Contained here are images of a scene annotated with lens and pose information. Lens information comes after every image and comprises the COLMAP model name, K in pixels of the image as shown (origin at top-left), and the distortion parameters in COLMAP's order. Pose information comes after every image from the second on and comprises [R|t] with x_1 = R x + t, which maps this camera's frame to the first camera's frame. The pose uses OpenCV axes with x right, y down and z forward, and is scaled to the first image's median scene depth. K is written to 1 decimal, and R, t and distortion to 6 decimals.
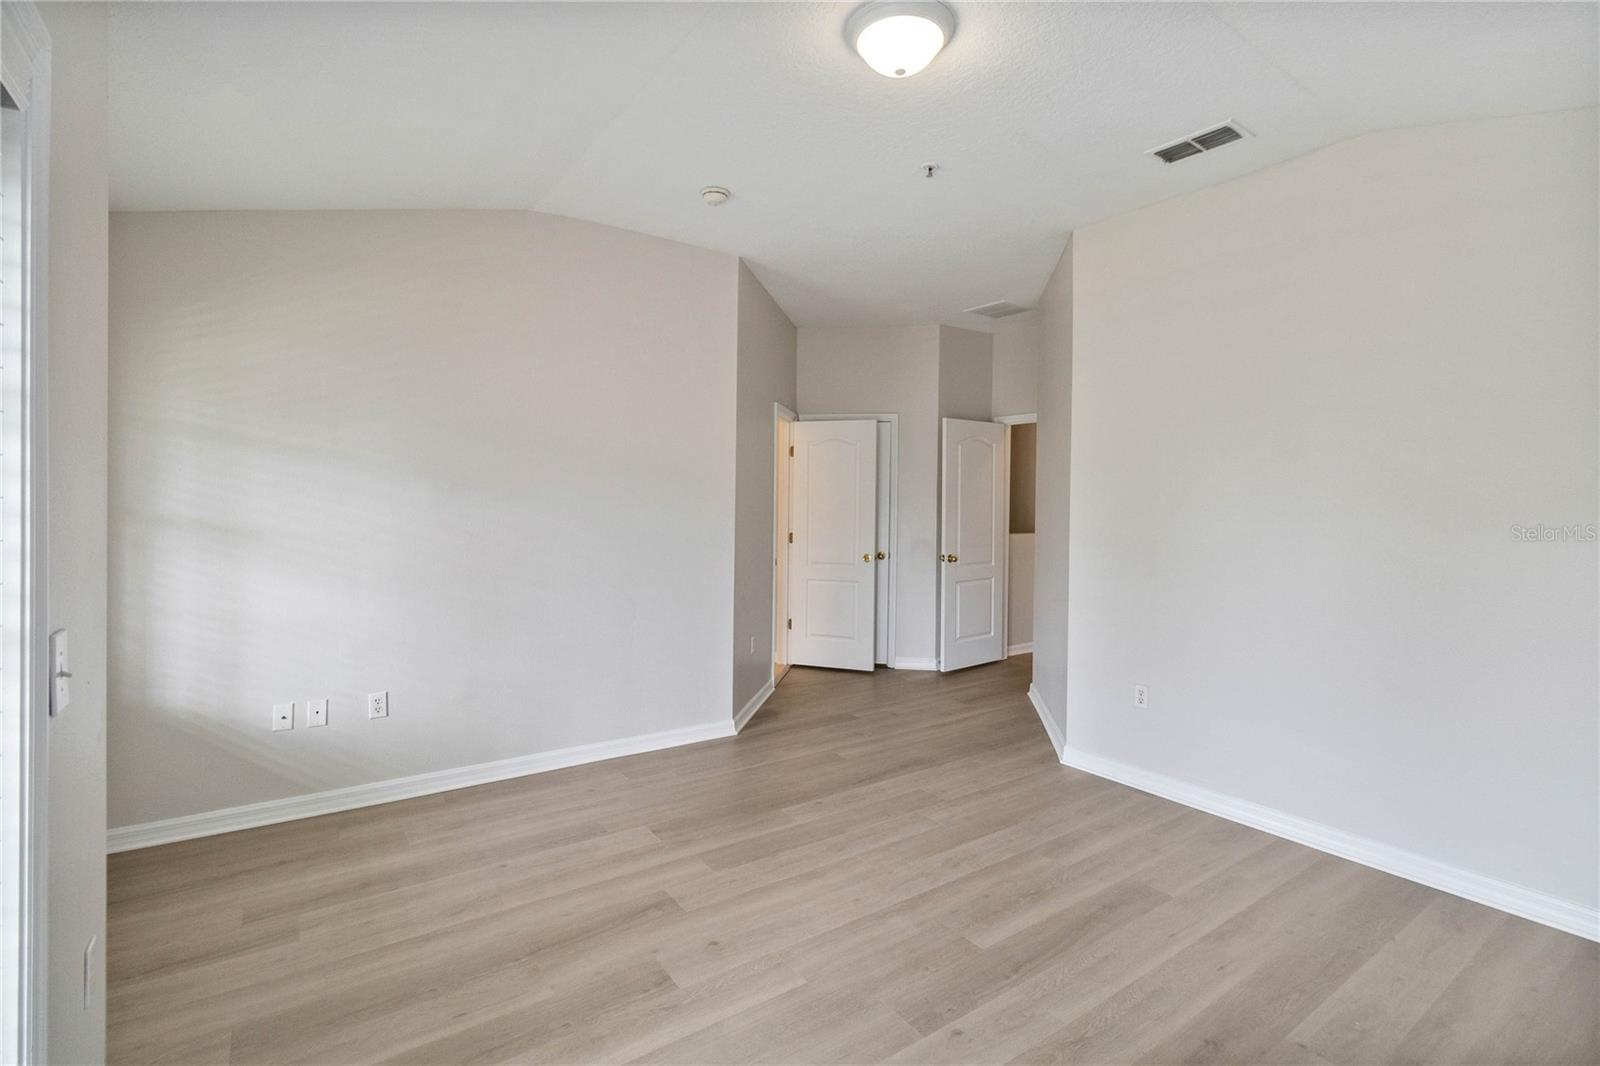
lens RADIAL K [[726.4, 0, 801.5], [0, 726.4, 519.4], [0, 0, 1]] dist [0.000844, 0.000697]
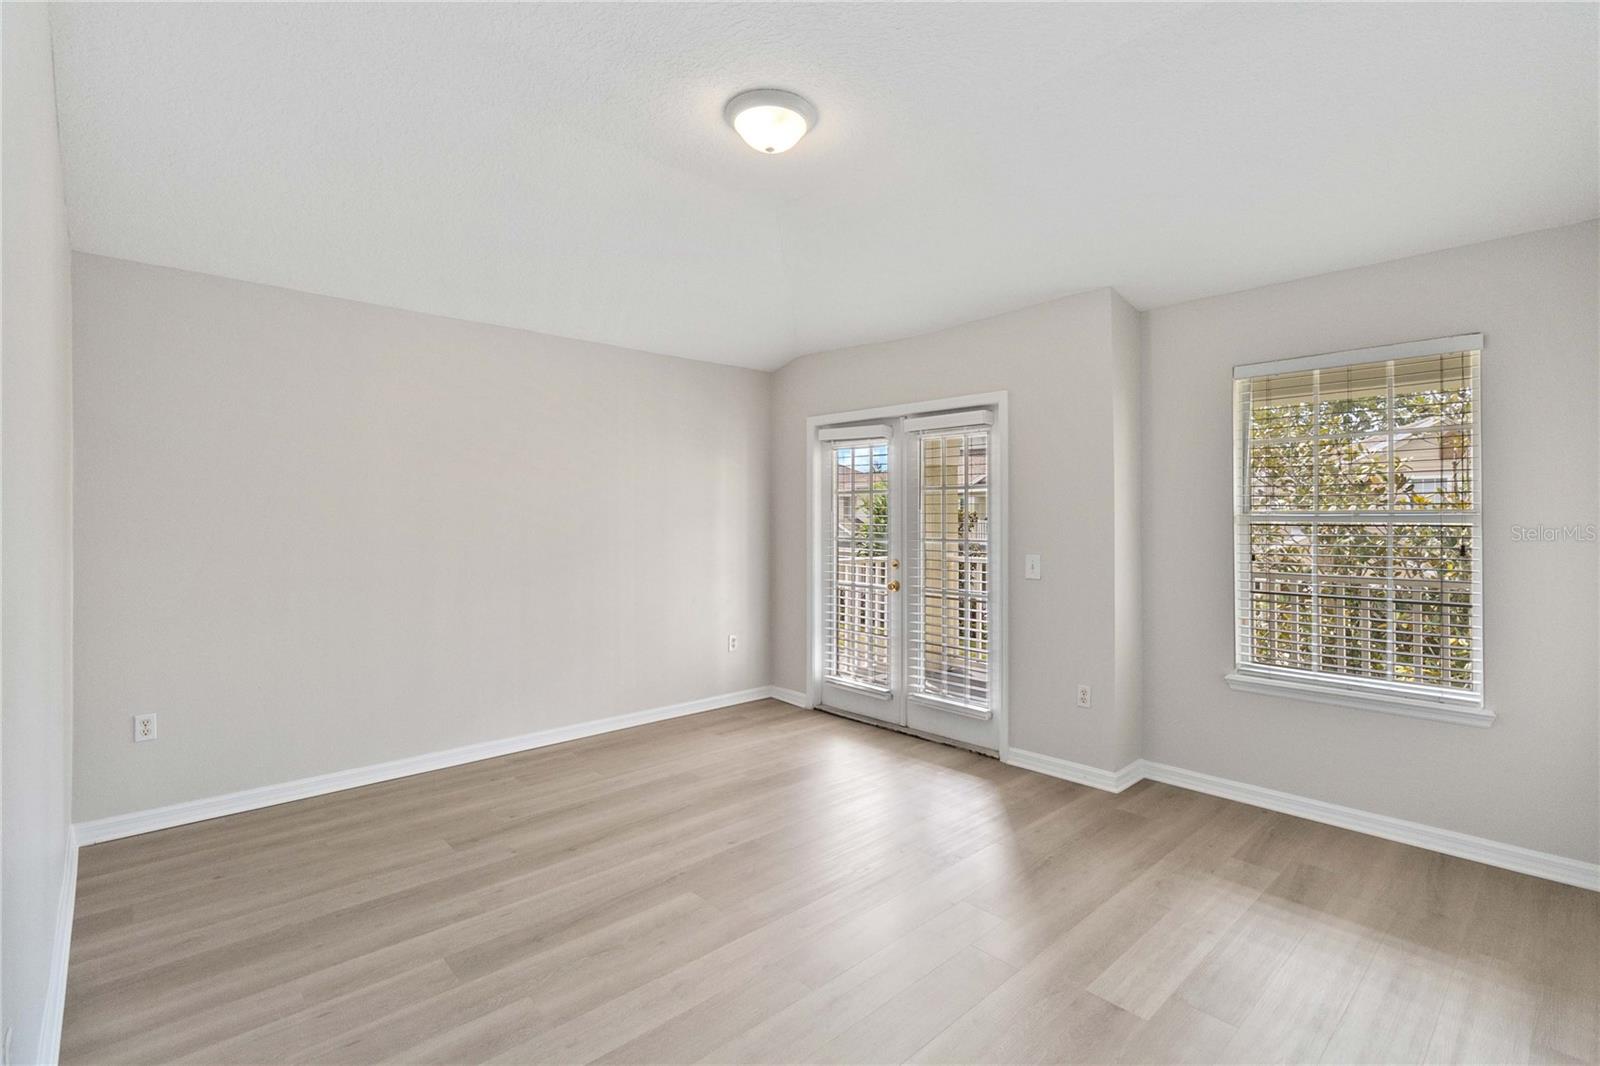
lens RADIAL K [[726.4, 0, 801.5], [0, 726.4, 519.4], [0, 0, 1]] dist [0.000844, 0.000697]
pose [[-0.990291, -0.012991, -0.138399, 0.236940], [-0.013914, 0.999887, 0.005706, -0.015775], [0.138309, 0.007577, -0.990360, 2.114963]]
